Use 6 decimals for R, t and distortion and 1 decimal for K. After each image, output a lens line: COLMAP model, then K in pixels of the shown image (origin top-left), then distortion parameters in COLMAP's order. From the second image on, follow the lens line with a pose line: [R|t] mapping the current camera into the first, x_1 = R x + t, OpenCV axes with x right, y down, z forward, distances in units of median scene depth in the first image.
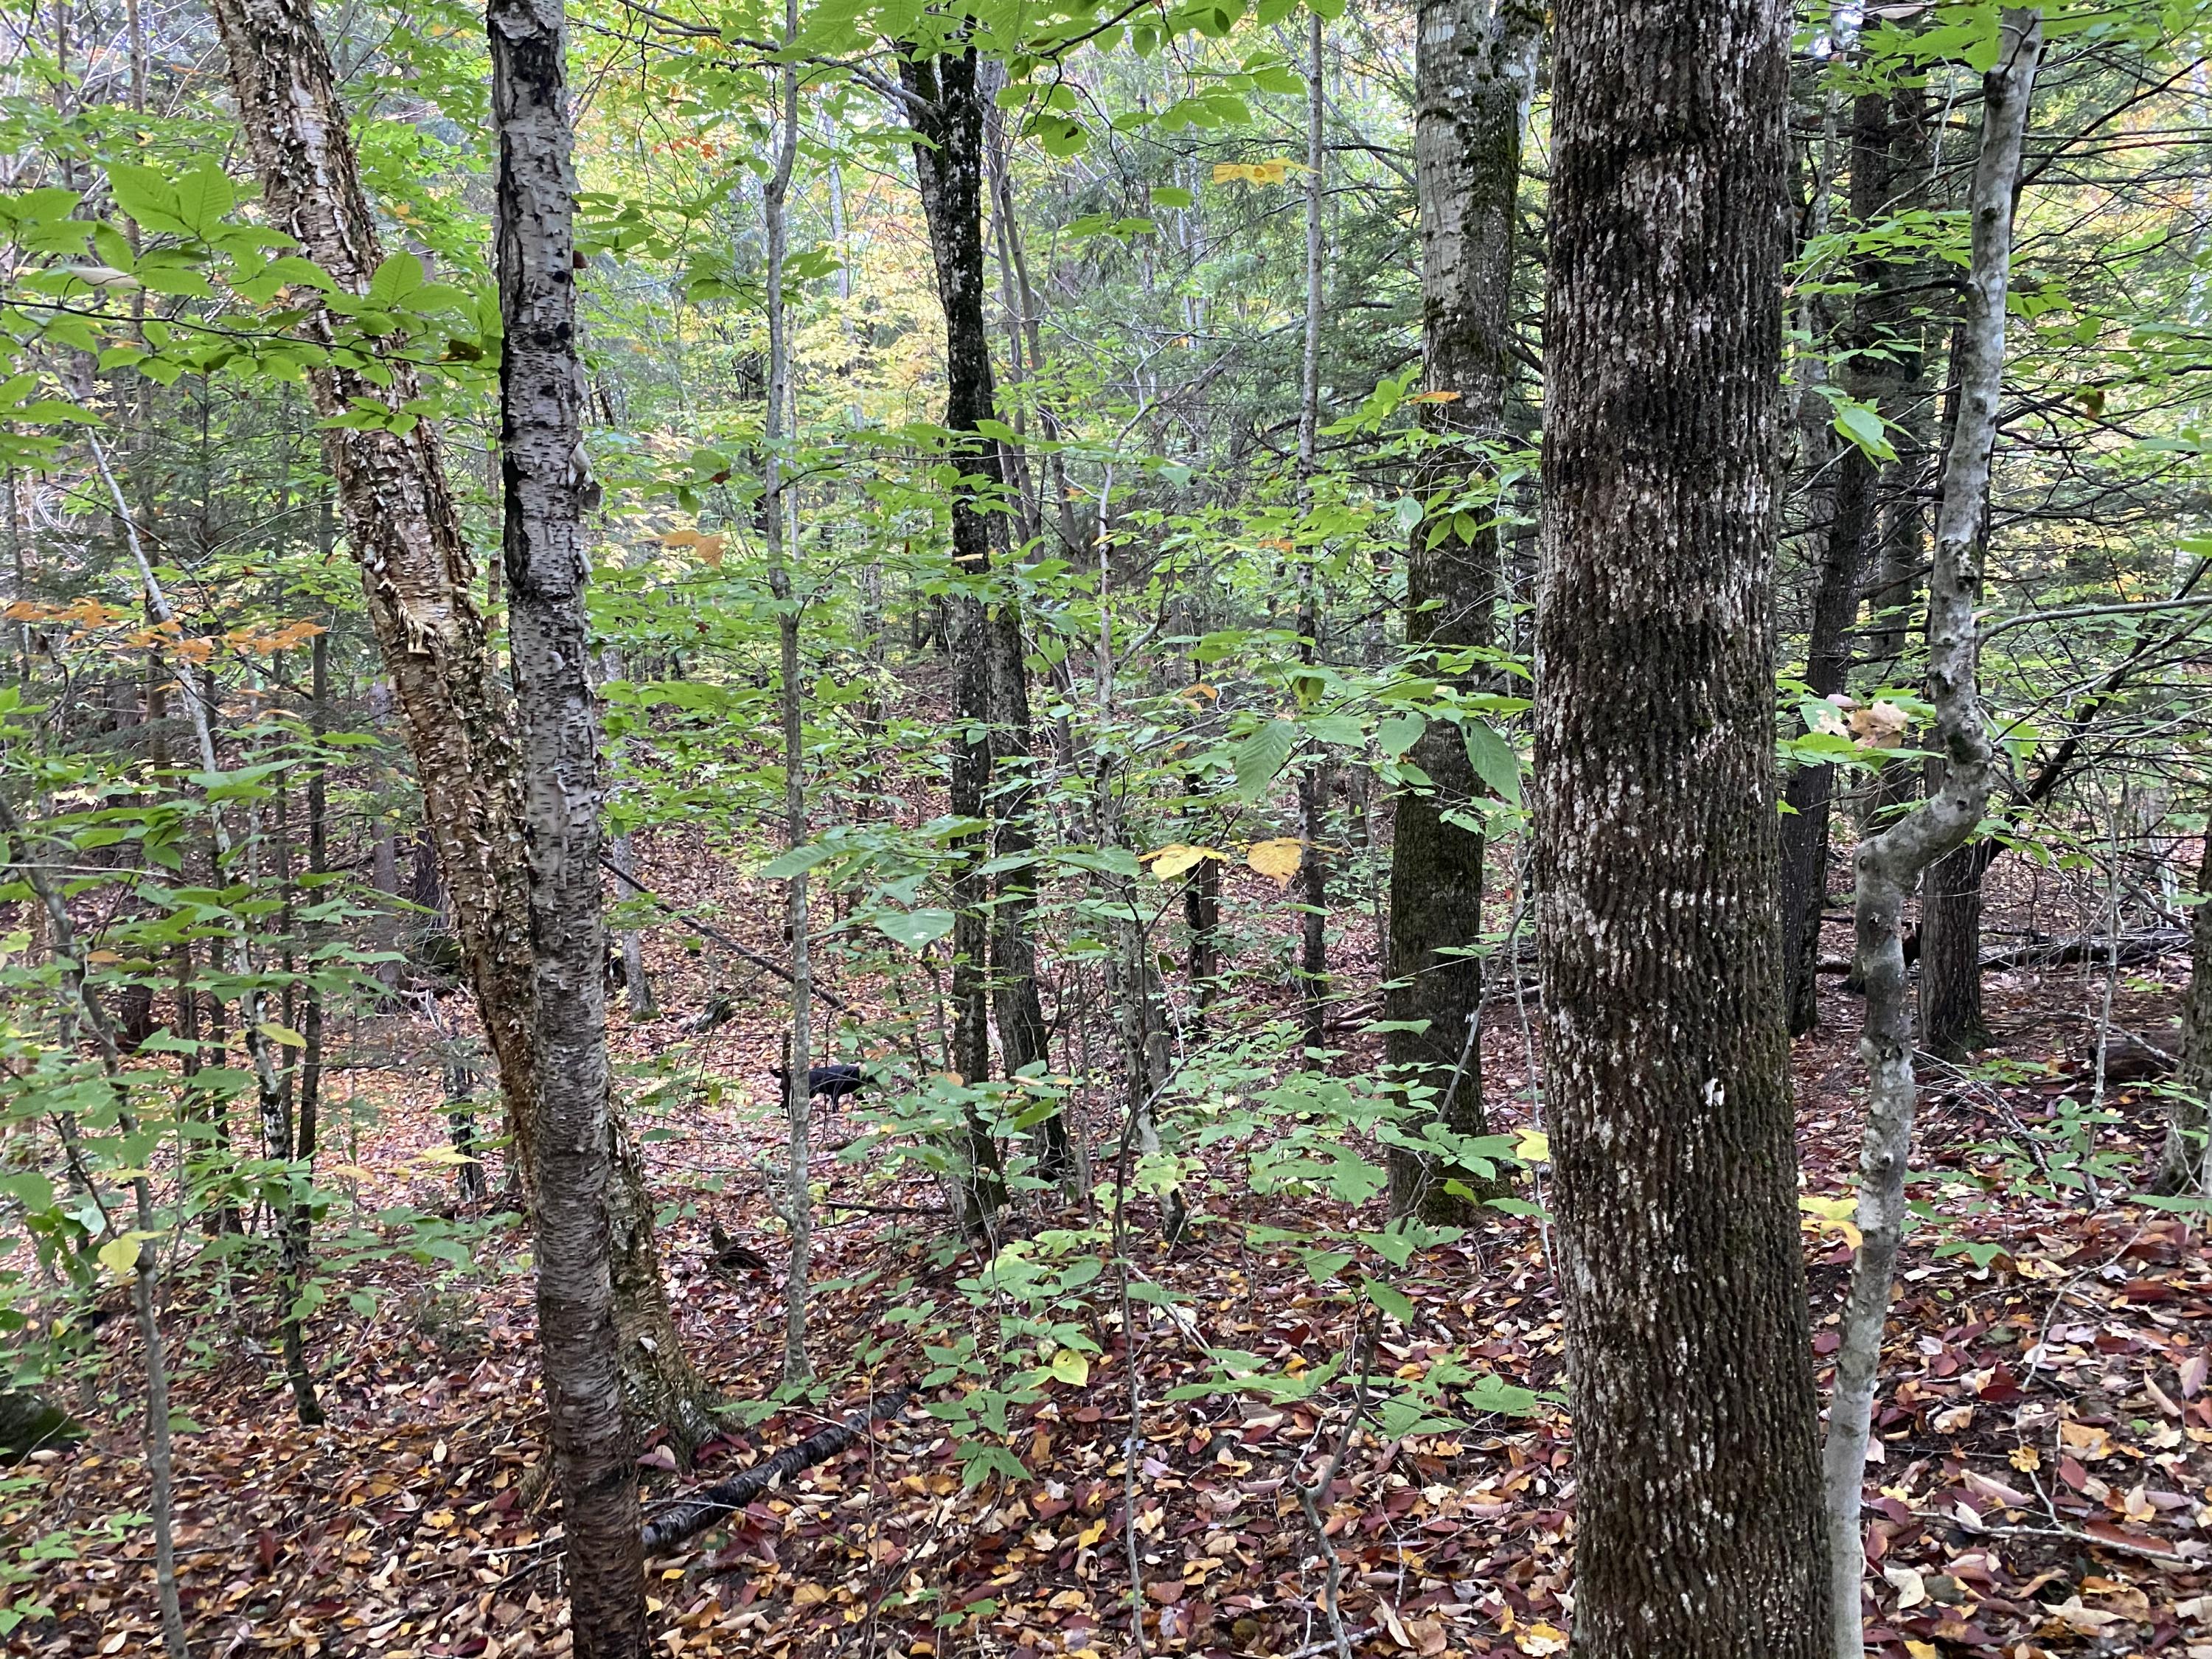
lens RADIAL K [[1689.2, 0, 1106.0], [0, 1689.2, 829.5], [0, 0, 1]] dist [0.008211, -0.004275]
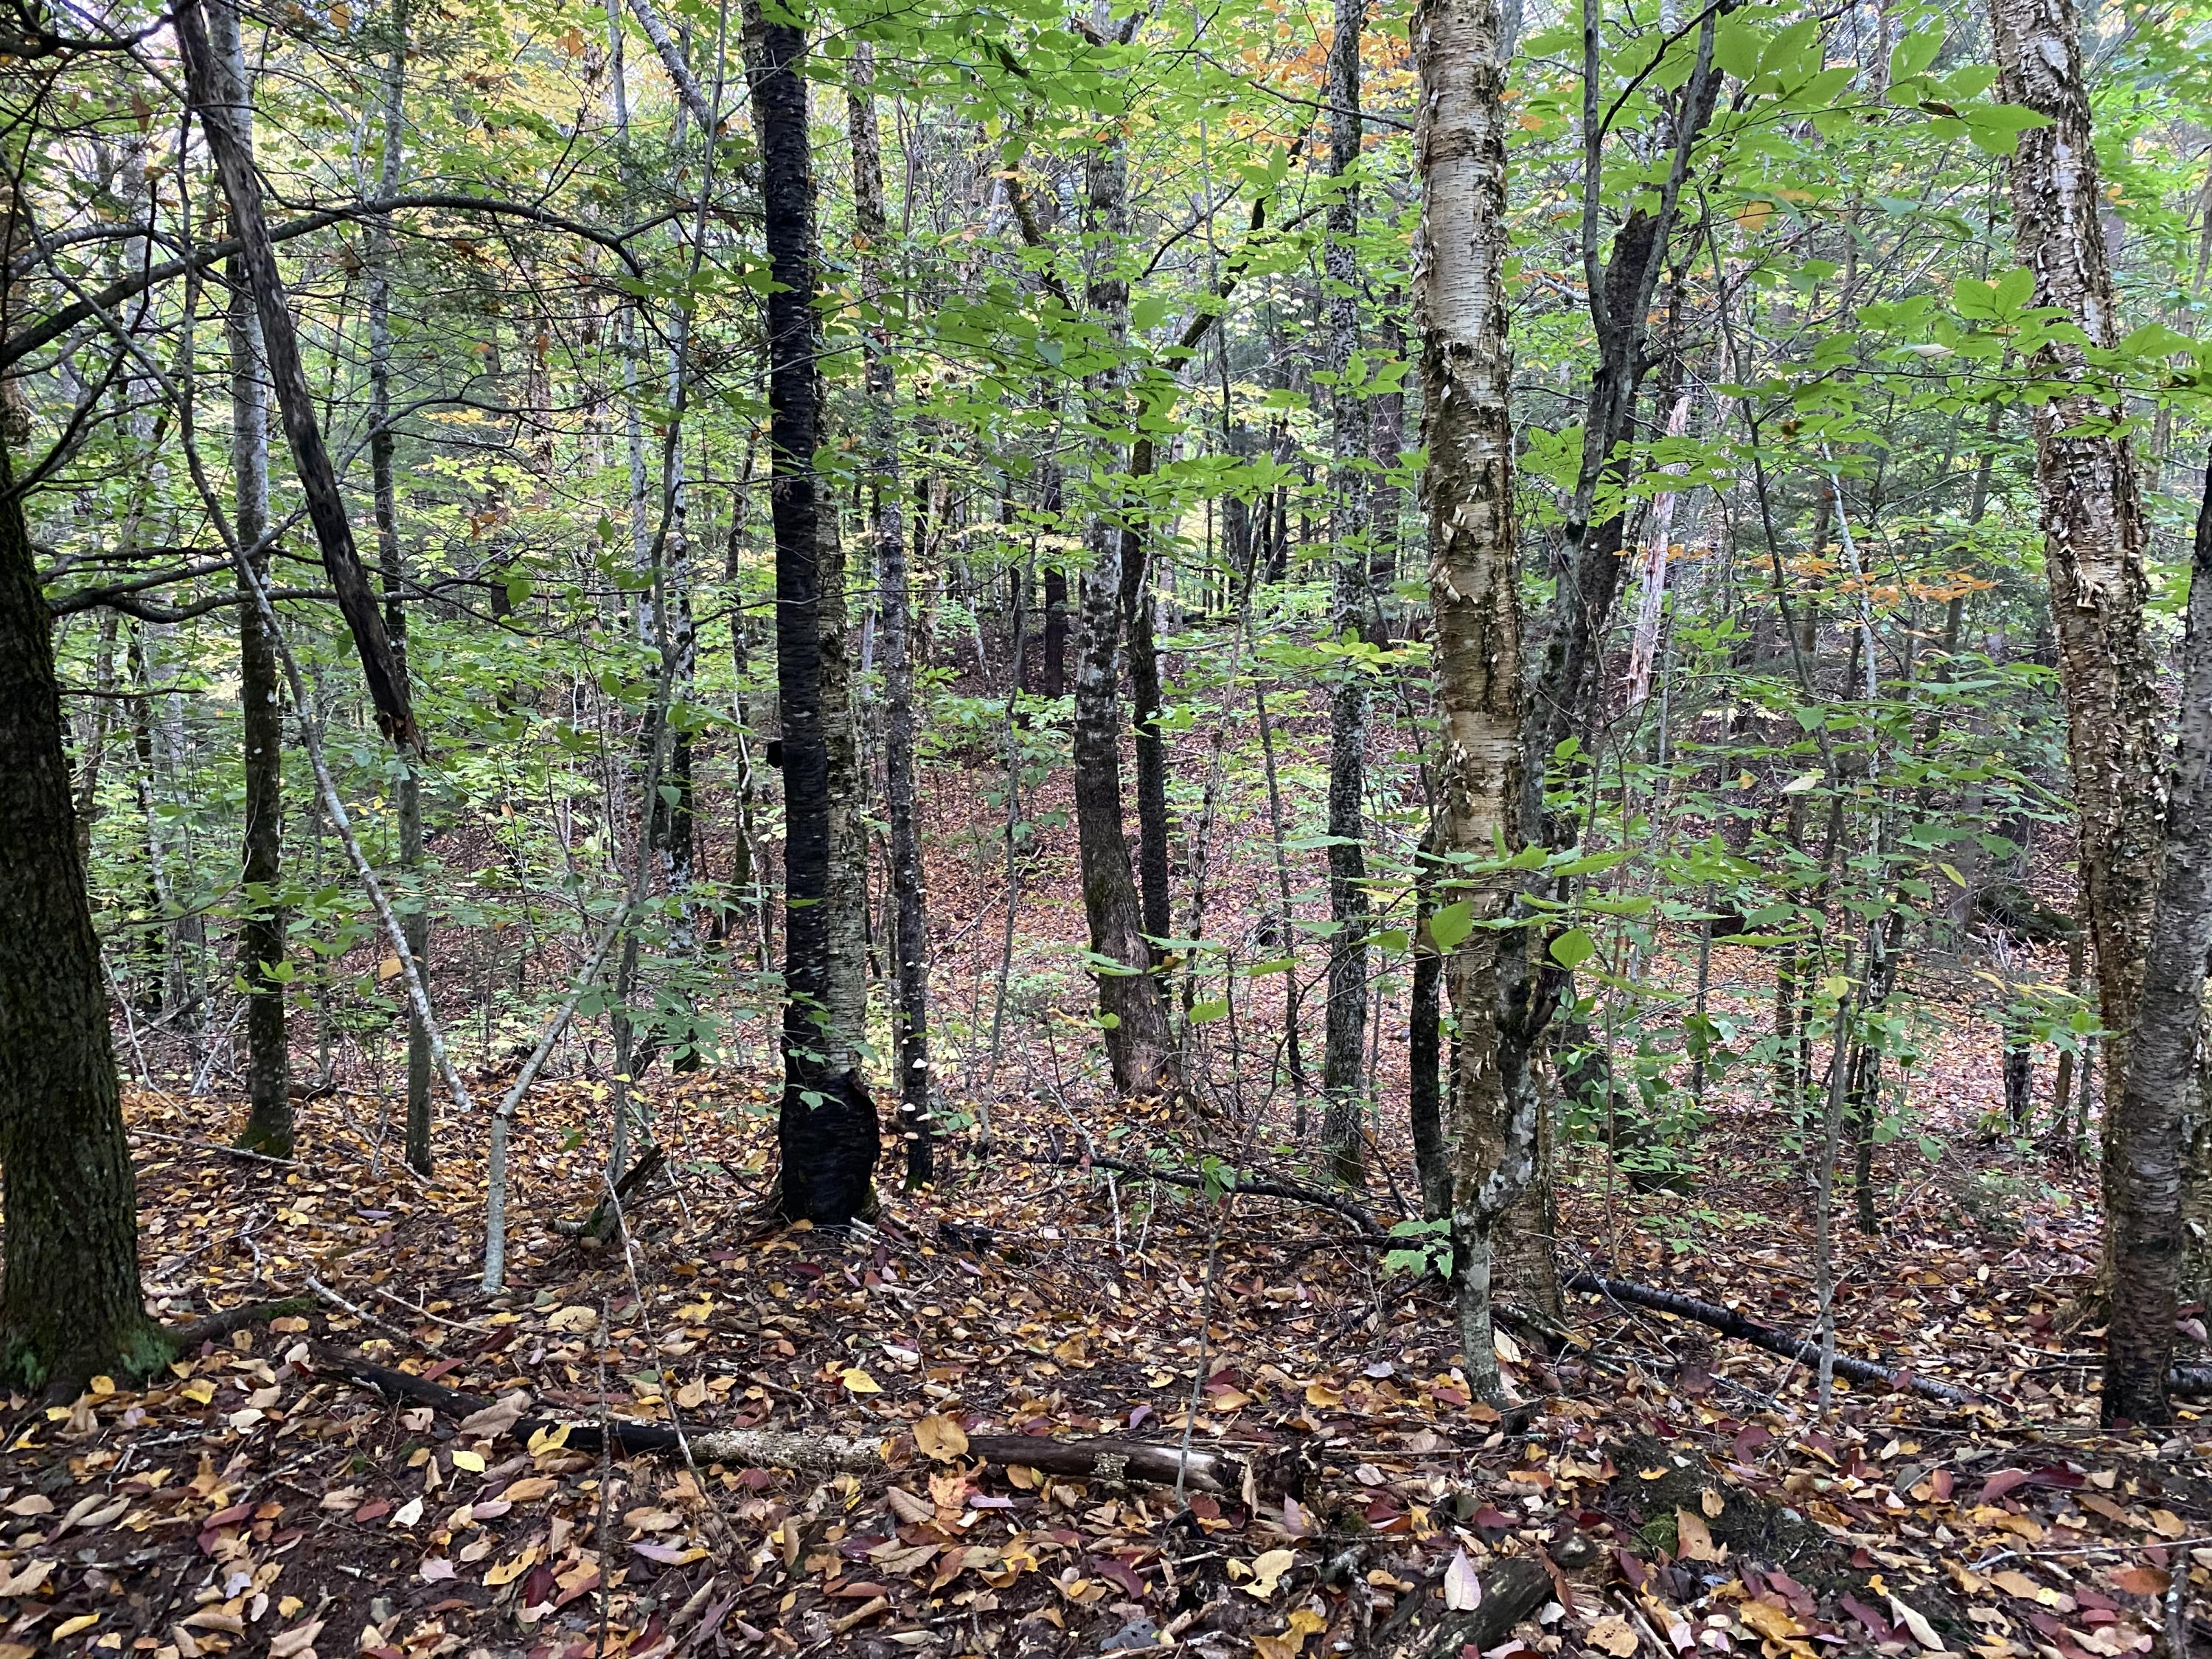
lens RADIAL K [[1689.2, 0, 1106.0], [0, 1689.2, 829.5], [0, 0, 1]] dist [0.008211, -0.004275]
pose [[0.638731, 0.144346, -0.755769, 0.082699], [-0.122138, 0.988812, 0.085632, 0.034380], [0.759675, 0.037612, 0.649215, -0.307427]]
